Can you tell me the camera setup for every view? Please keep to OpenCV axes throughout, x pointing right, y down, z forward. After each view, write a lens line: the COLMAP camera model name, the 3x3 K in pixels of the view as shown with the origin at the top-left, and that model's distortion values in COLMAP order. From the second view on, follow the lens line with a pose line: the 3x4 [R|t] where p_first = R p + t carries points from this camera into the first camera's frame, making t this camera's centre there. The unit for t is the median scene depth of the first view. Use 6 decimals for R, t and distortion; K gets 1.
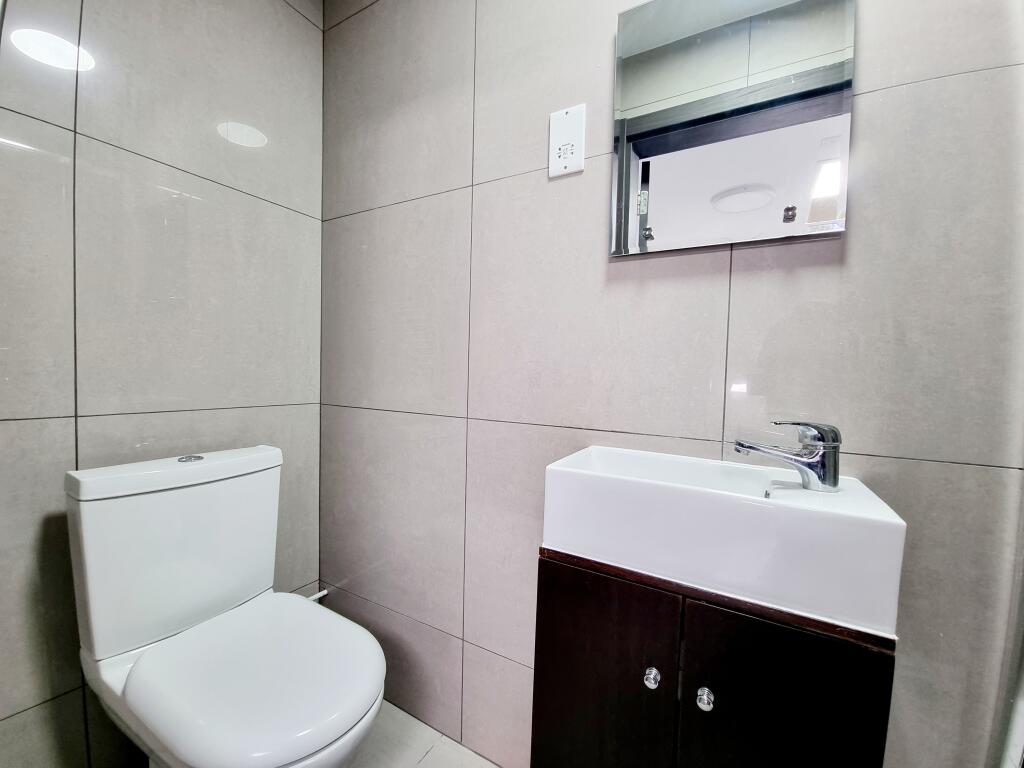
lens RADIAL K [[423.8, 0, 509.8], [0, 423.8, 387.0], [0, 0, 1]] dist [0.003901, -0.003720]
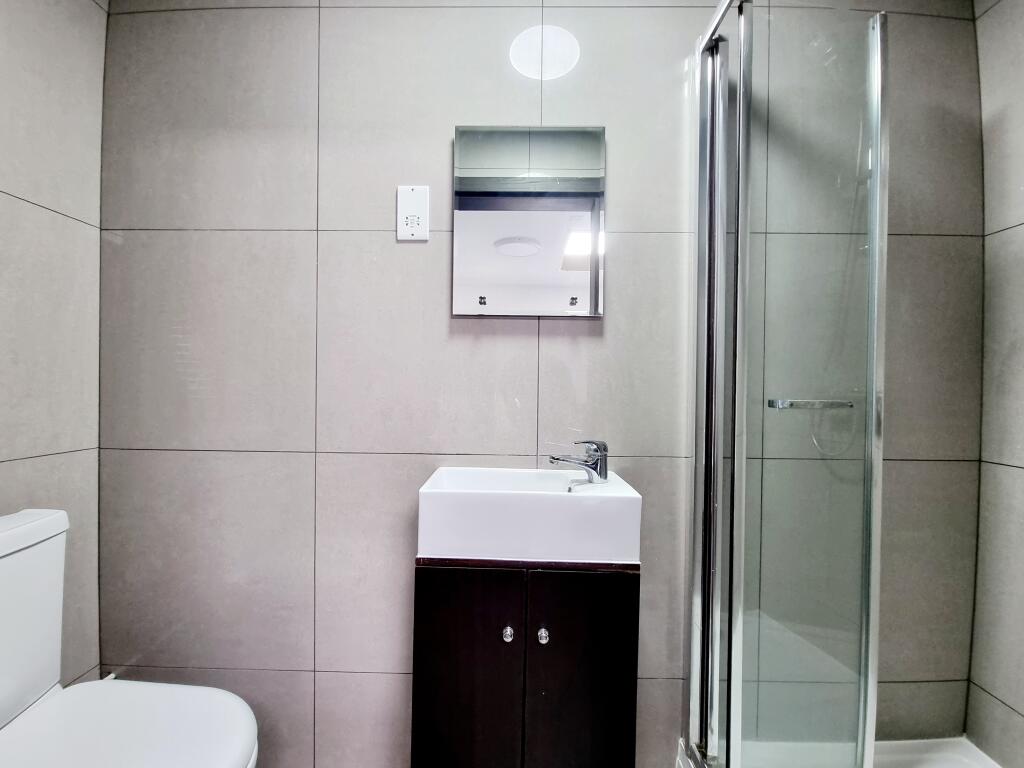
lens RADIAL K [[423.8, 0, 509.8], [0, 423.8, 387.0], [0, 0, 1]] dist [0.003901, -0.003720]
pose [[0.877274, -0.017377, 0.479675, -0.259189], [0.028617, 0.999460, -0.016131, -0.081232], [-0.479136, 0.027878, 0.877298, -0.200313]]
